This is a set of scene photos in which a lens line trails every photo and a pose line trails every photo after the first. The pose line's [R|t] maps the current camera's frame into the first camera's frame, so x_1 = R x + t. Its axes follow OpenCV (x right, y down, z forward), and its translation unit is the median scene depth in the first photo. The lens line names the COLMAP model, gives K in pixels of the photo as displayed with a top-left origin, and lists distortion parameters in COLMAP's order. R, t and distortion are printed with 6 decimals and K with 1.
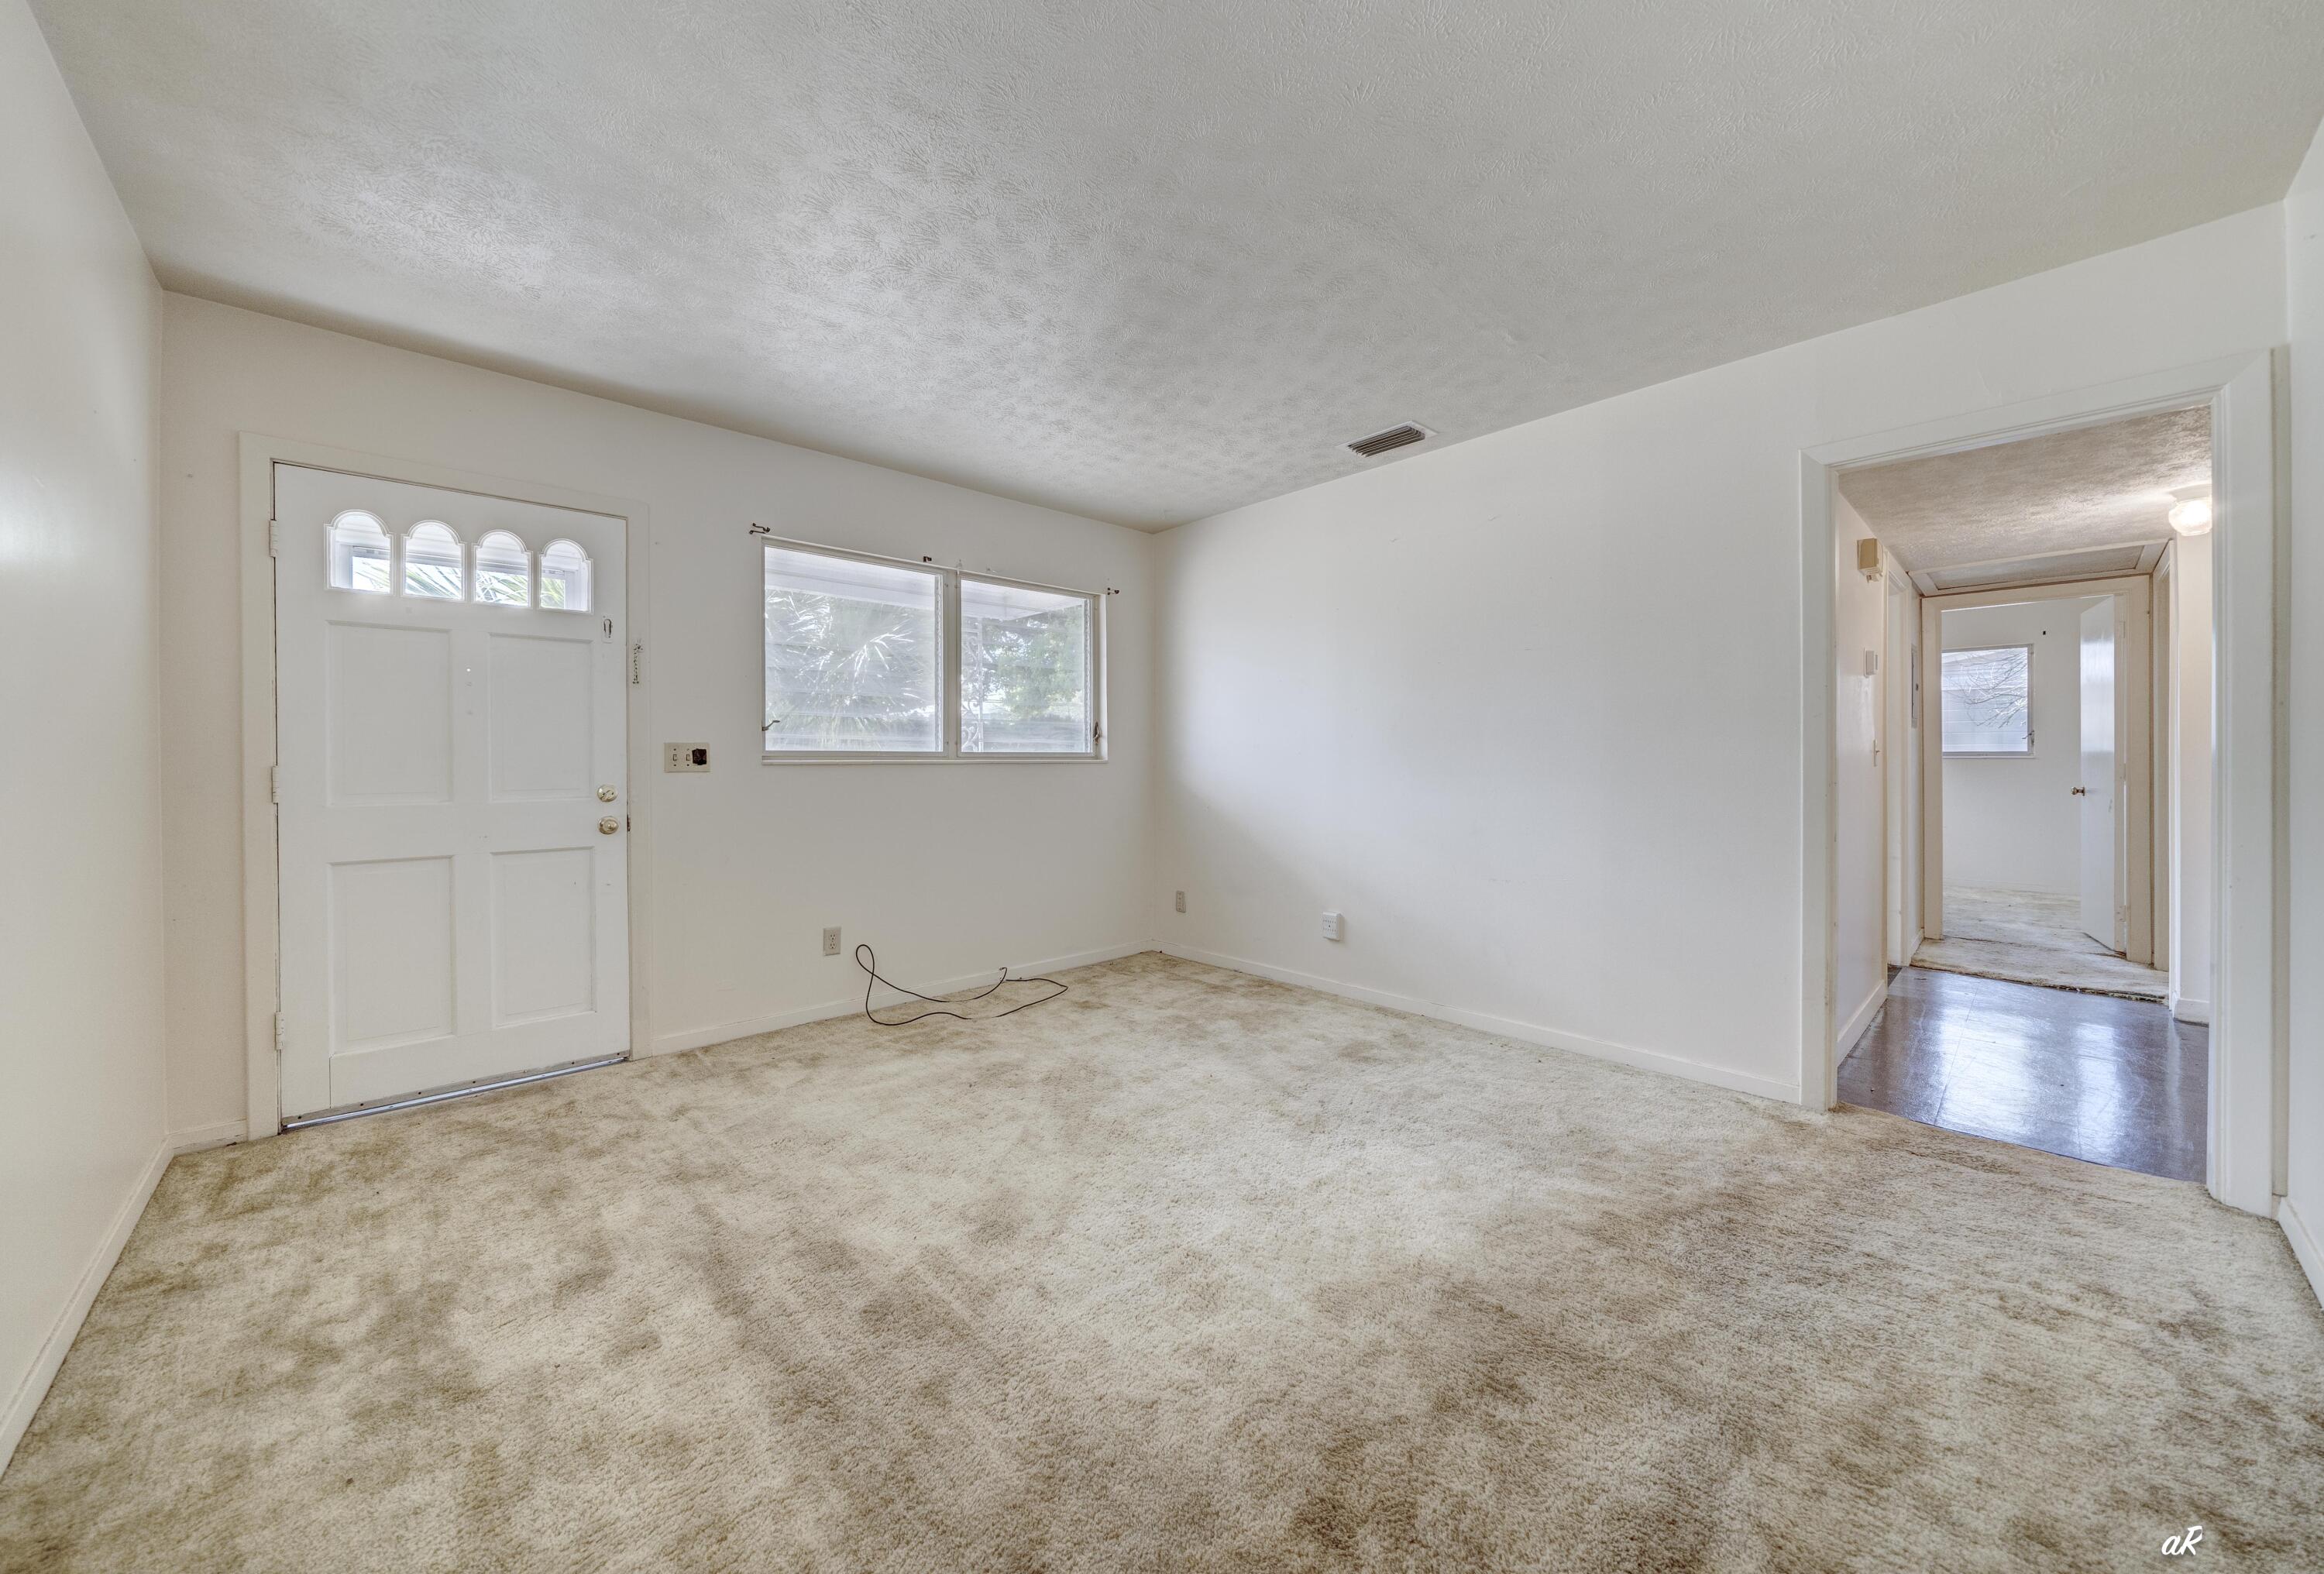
lens RADIAL K [[846.1, 0, 1168.7], [0, 846.1, 770.5], [0, 0, 1]] dist [-0.000824, -0.000142]
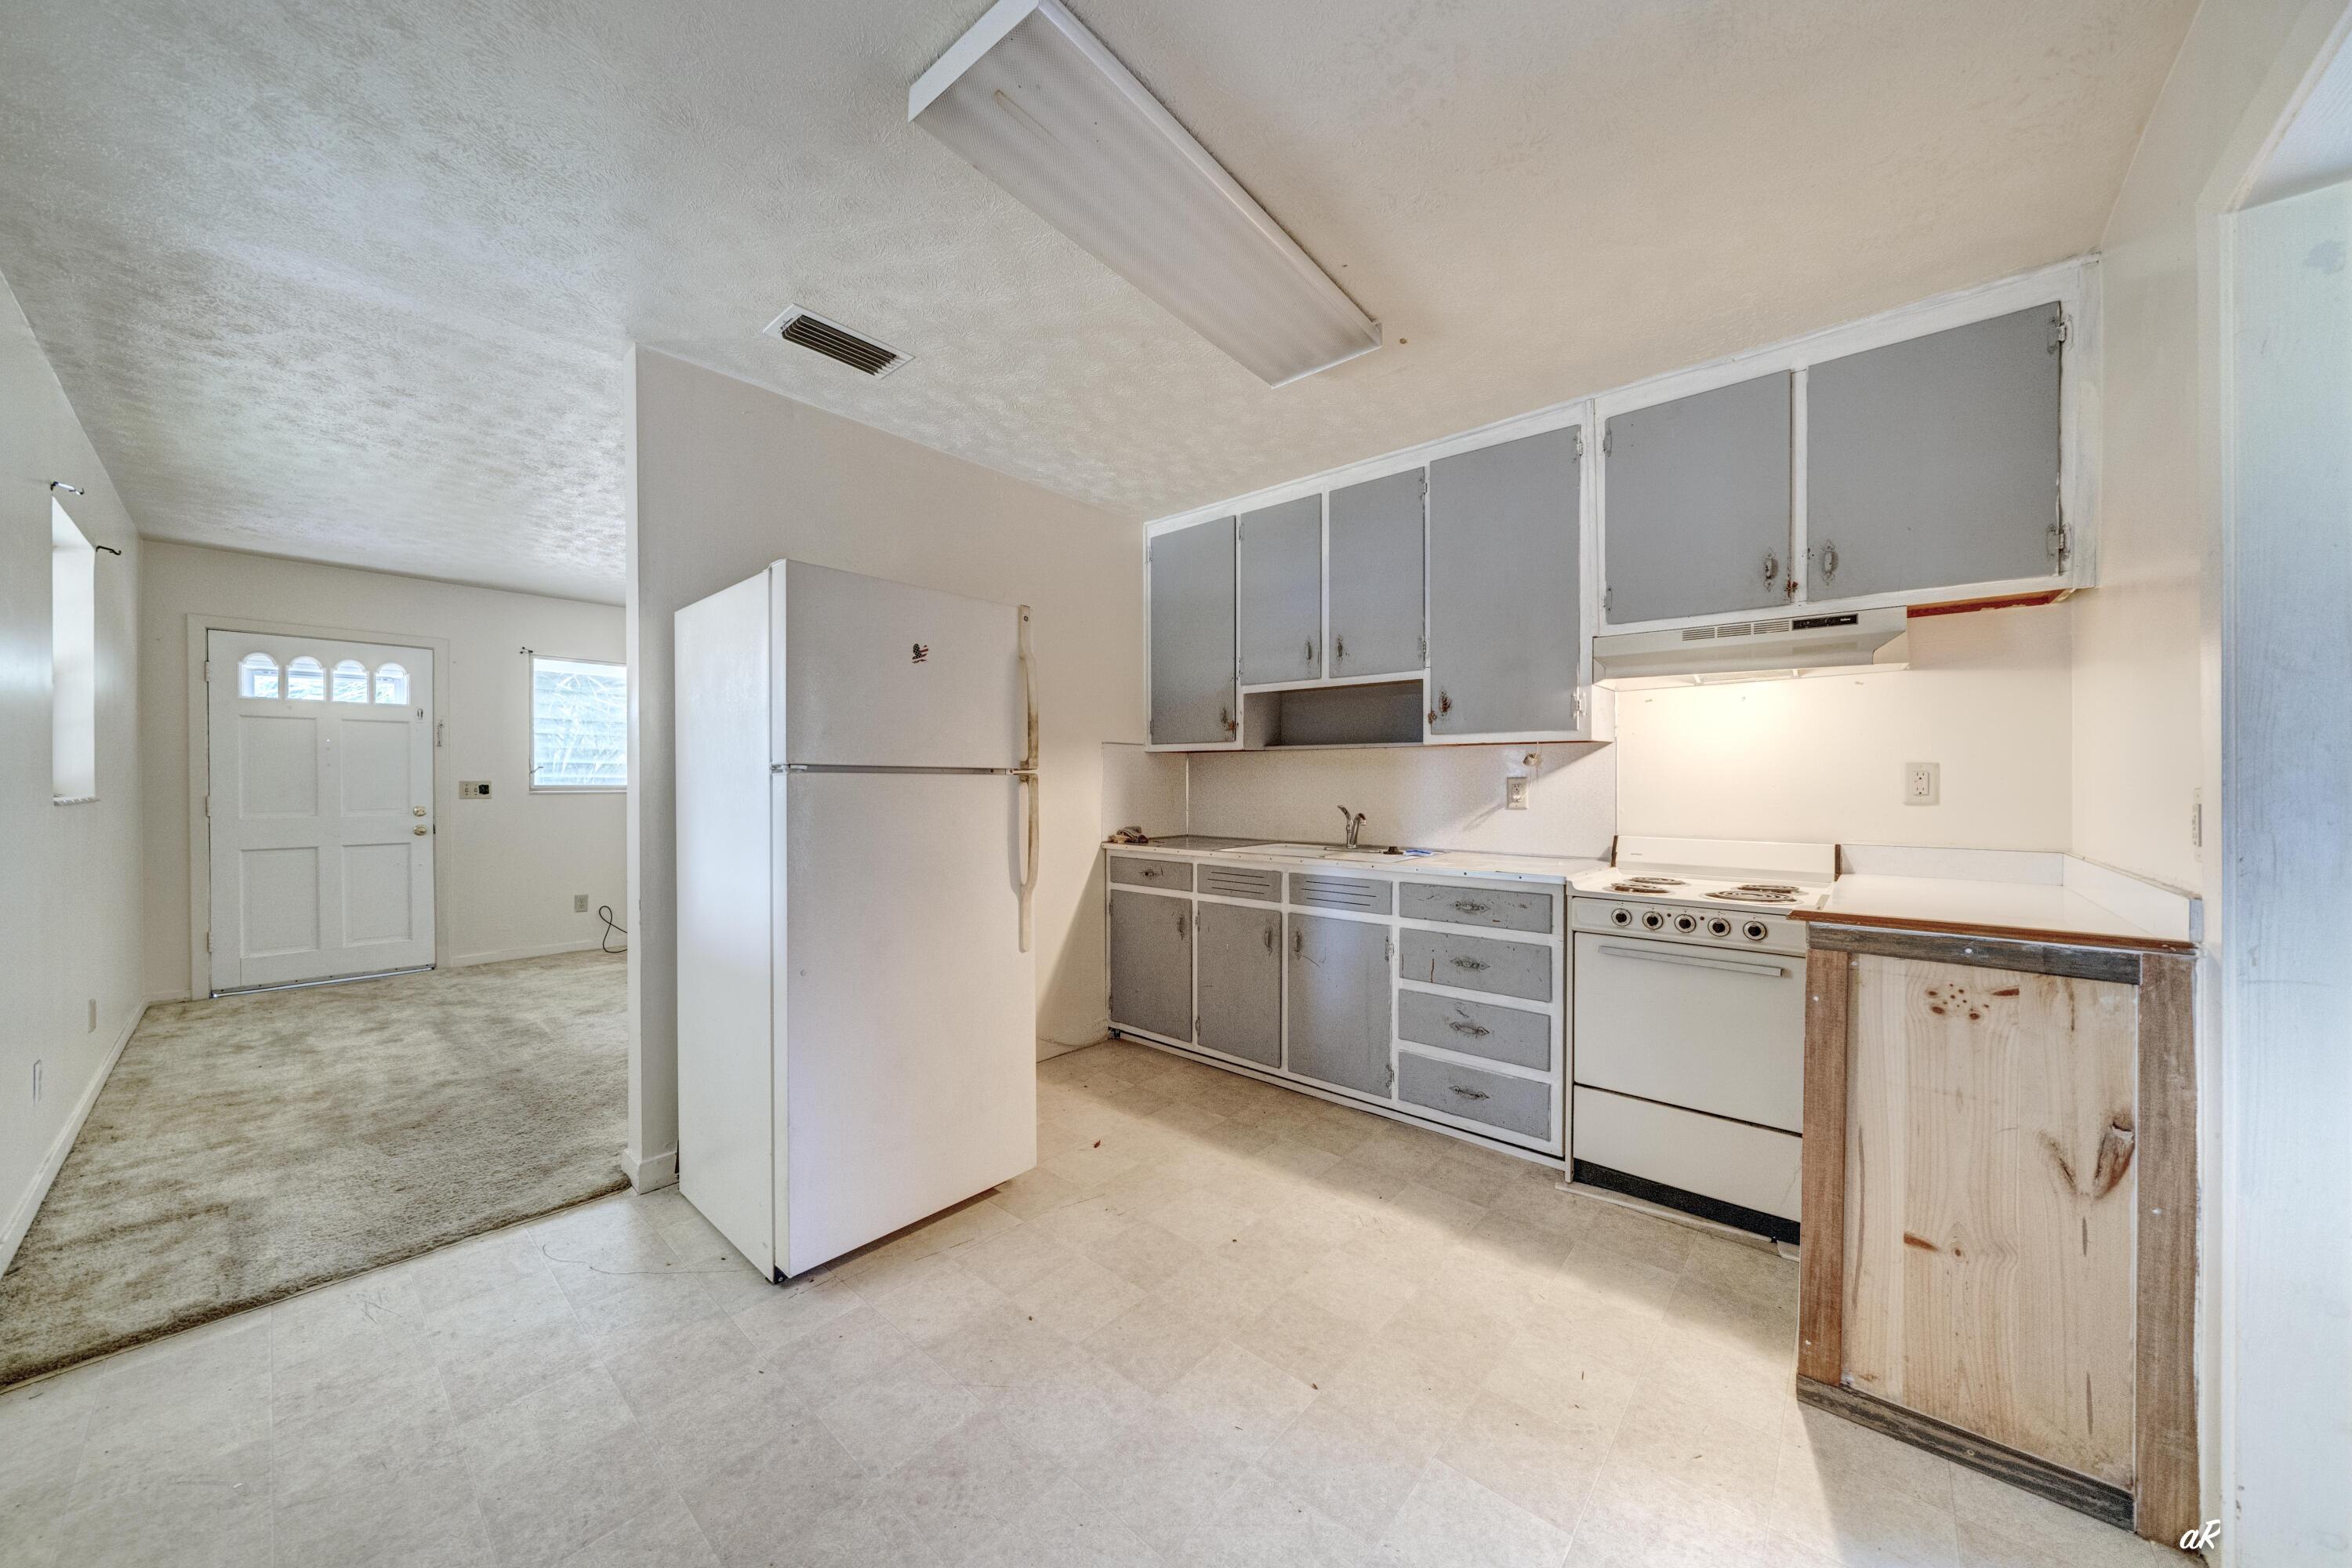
lens RADIAL K [[791.4, 0, 1170.8], [0, 791.4, 793.1], [0, 0, 1]] dist [-0.001791, -0.000071]
pose [[0.995780, 0.004642, 0.091659, 0.694449], [-0.004940, 0.999983, 0.003031, -0.021482], [-0.091644, -0.003471, 0.995786, -0.719420]]
